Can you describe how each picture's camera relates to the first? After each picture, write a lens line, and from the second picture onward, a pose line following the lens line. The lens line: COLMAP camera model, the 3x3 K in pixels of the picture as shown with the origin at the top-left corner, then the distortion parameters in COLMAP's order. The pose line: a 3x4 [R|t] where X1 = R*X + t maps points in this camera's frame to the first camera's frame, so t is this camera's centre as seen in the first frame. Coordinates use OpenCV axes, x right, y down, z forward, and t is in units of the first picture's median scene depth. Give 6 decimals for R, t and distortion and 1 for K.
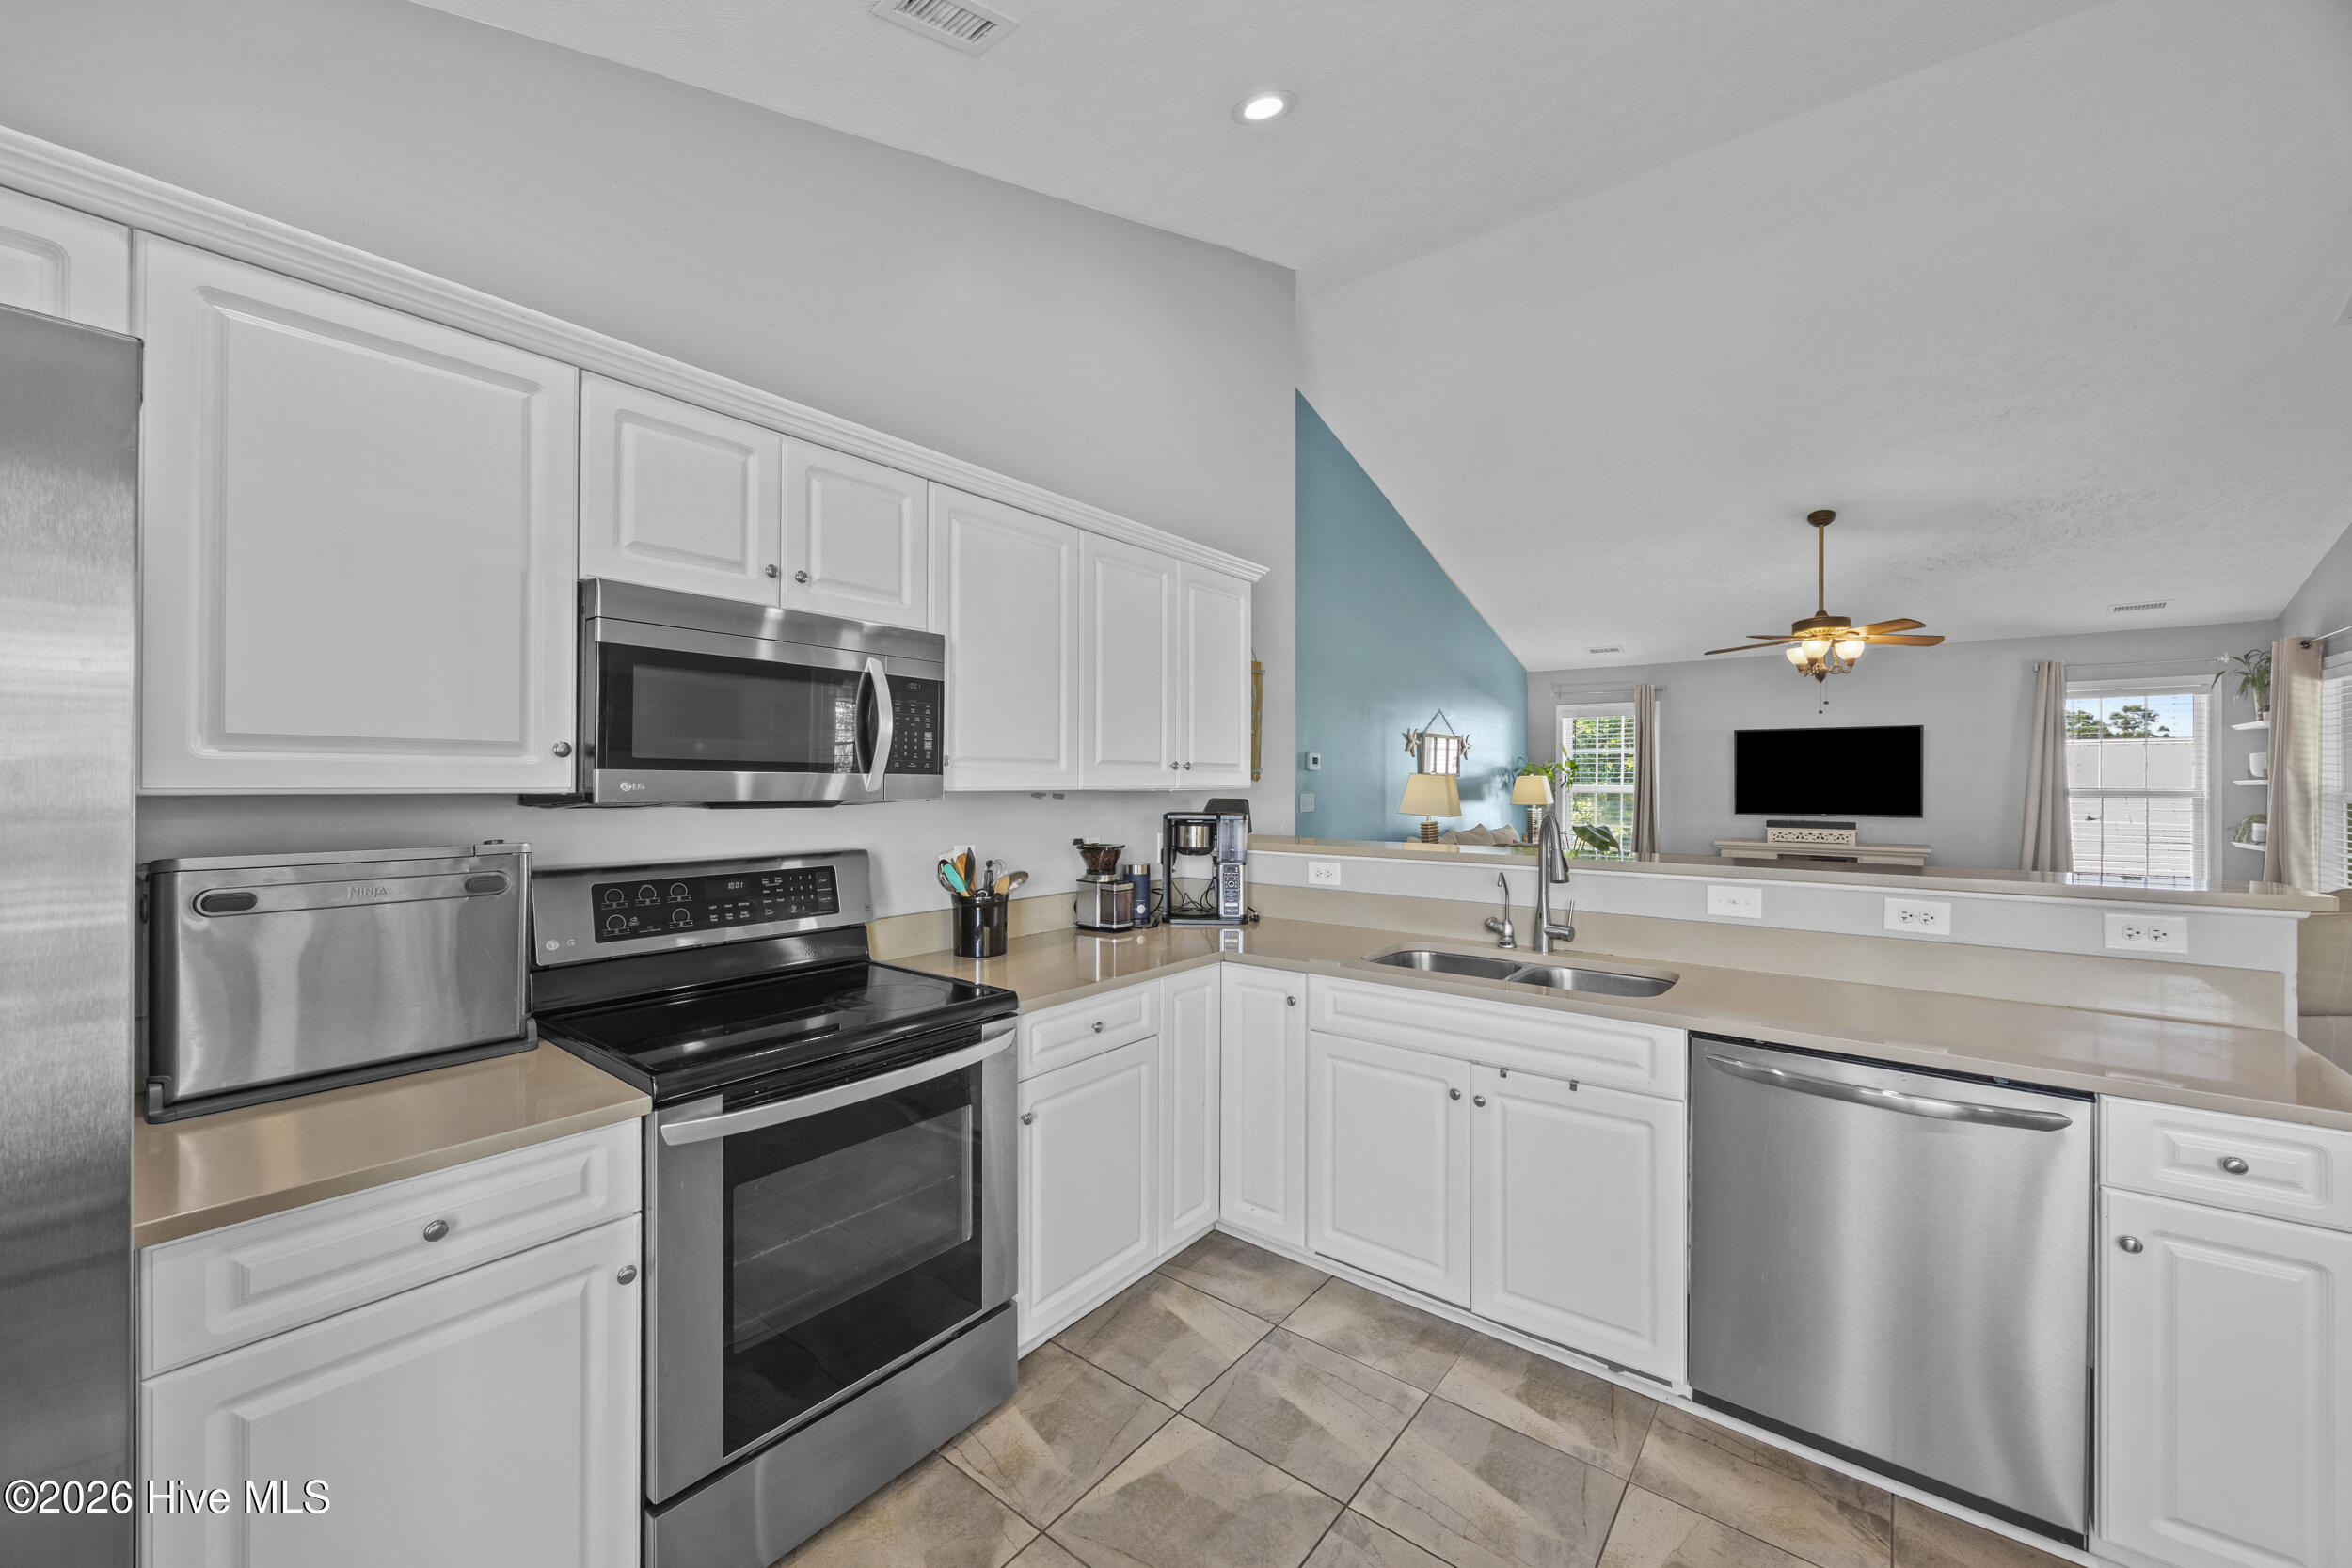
lens RADIAL K [[903.6, 0, 1174.1], [0, 903.6, 780.9], [0, 0, 1]] dist [-0.009967, 0.000479]
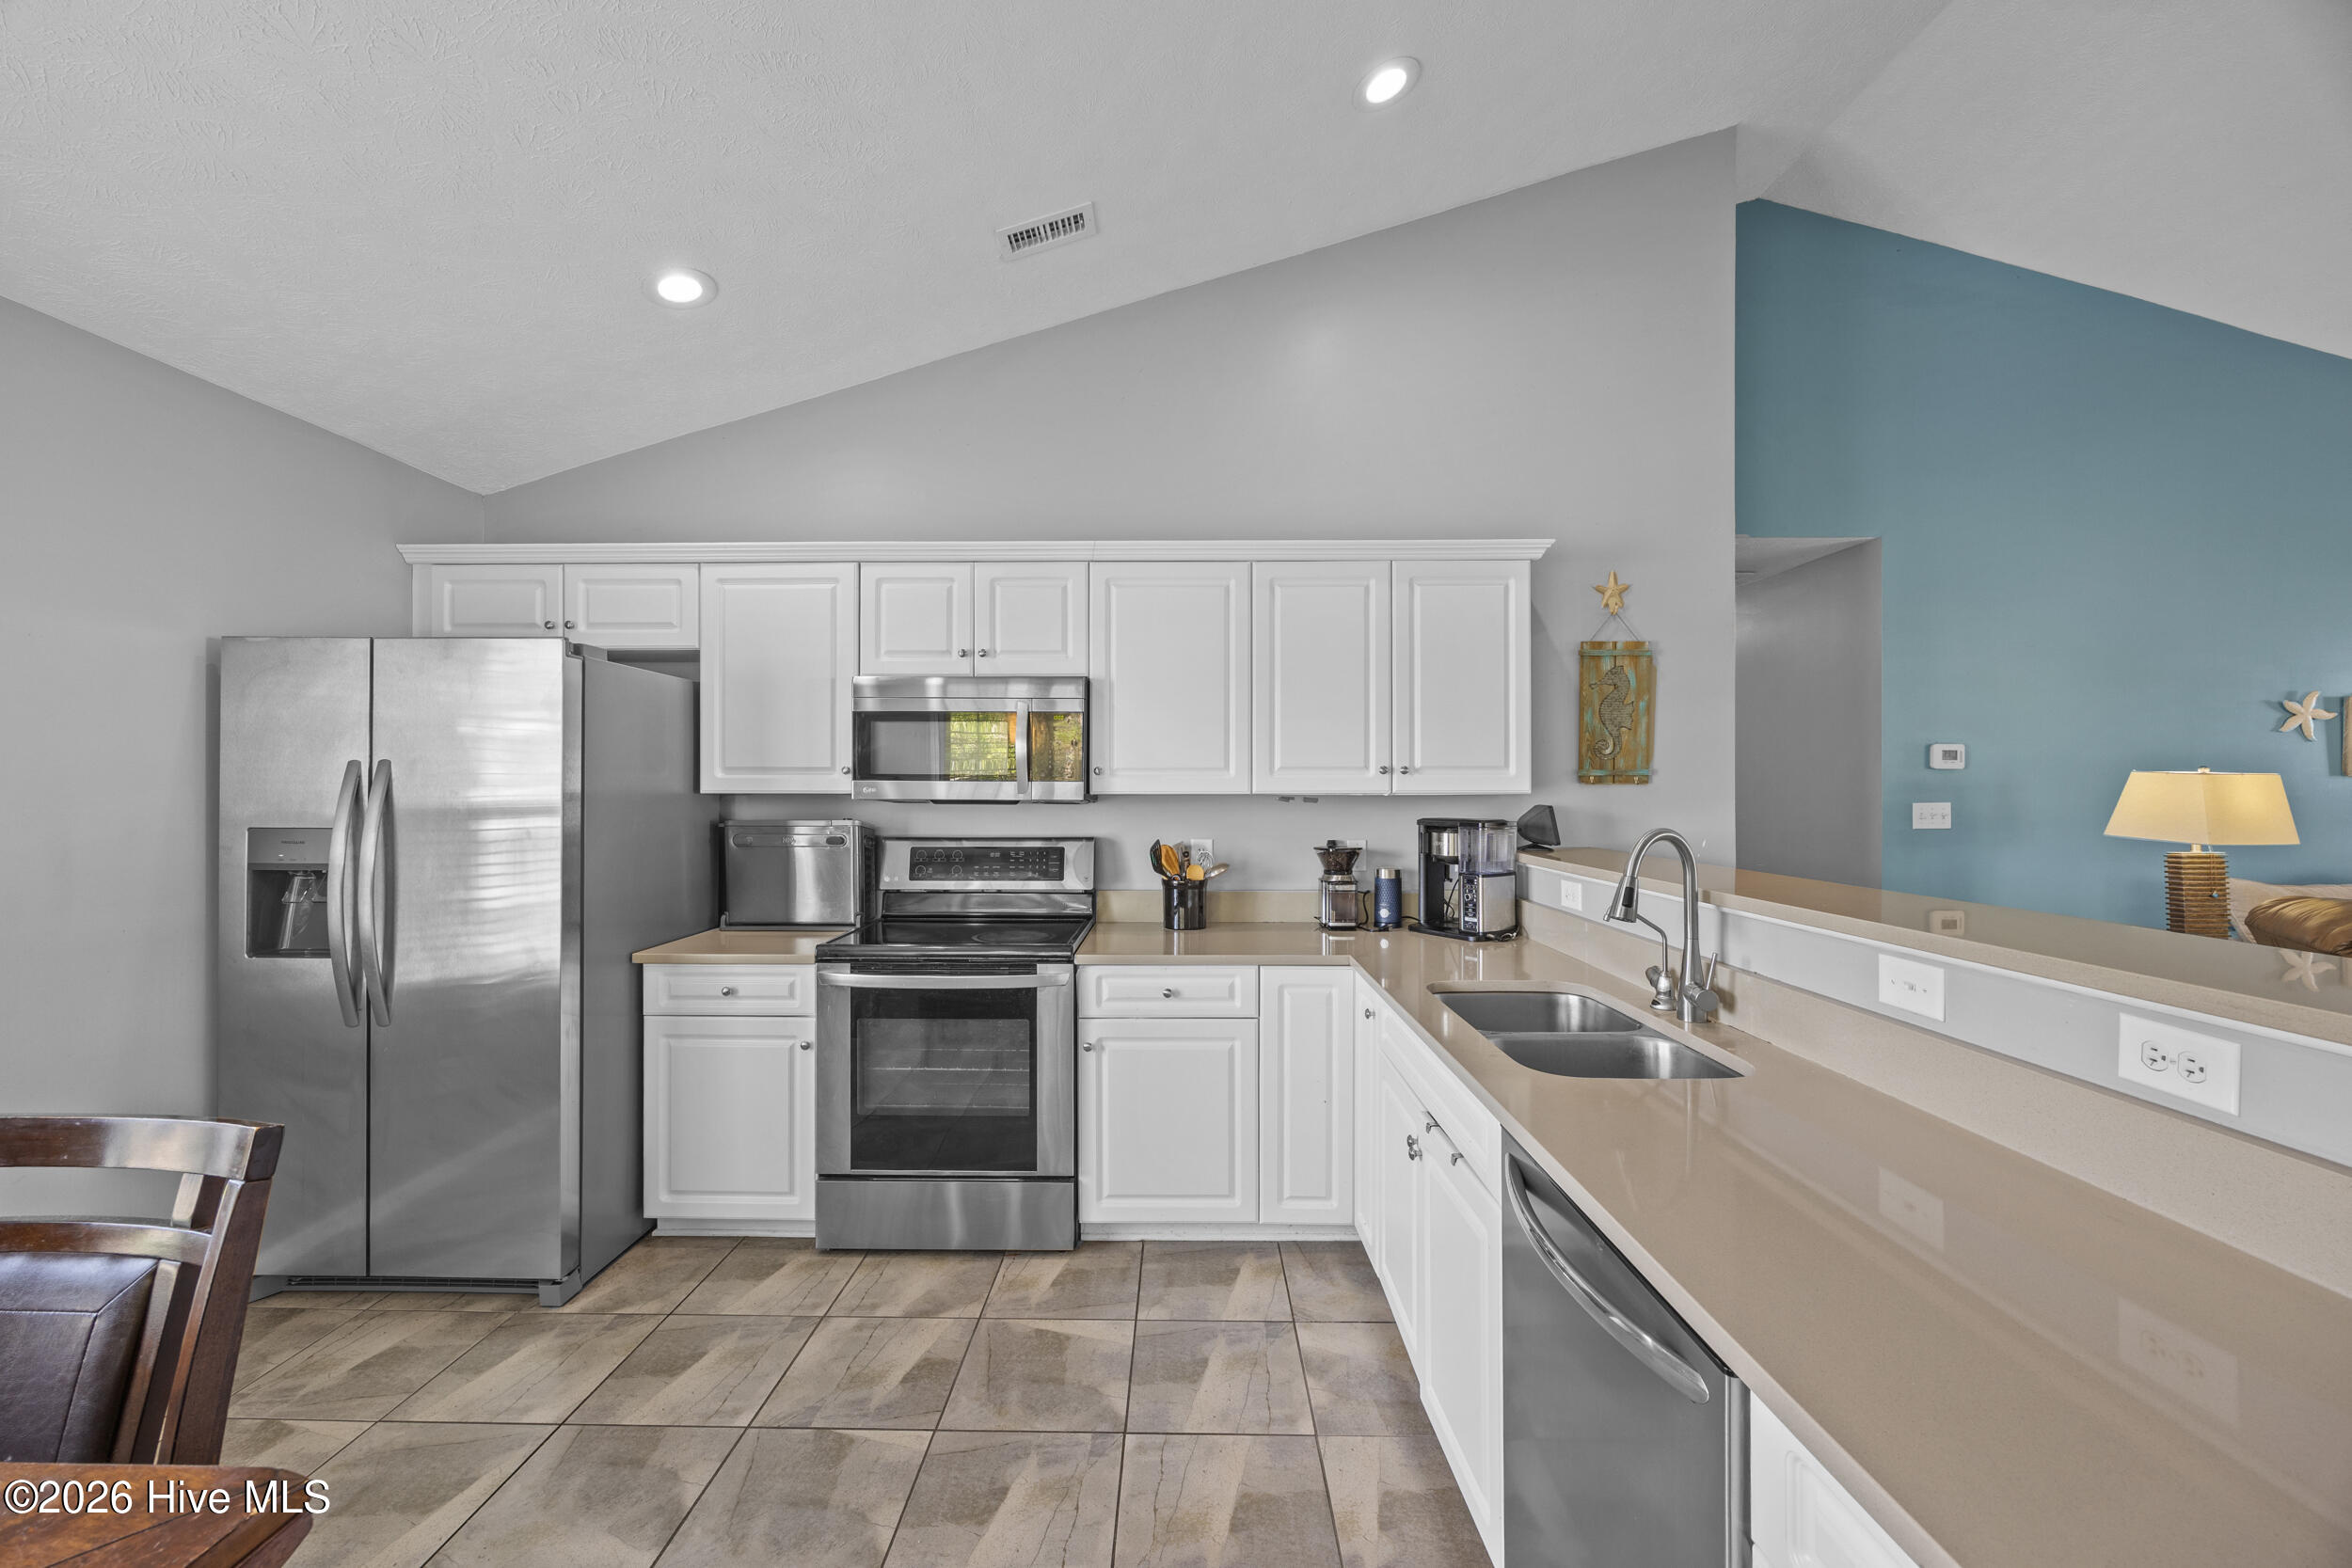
lens RADIAL K [[903.6, 0, 1170.2], [0, 903.6, 786.1], [0, 0, 1]] dist [-0.009967, 0.000479]
pose [[0.607585, -0.004546, -0.794242, 0.875183], [0.002607, 0.999990, -0.003729, 0.004821], [0.794250, 0.000195, 0.607590, 0.284888]]
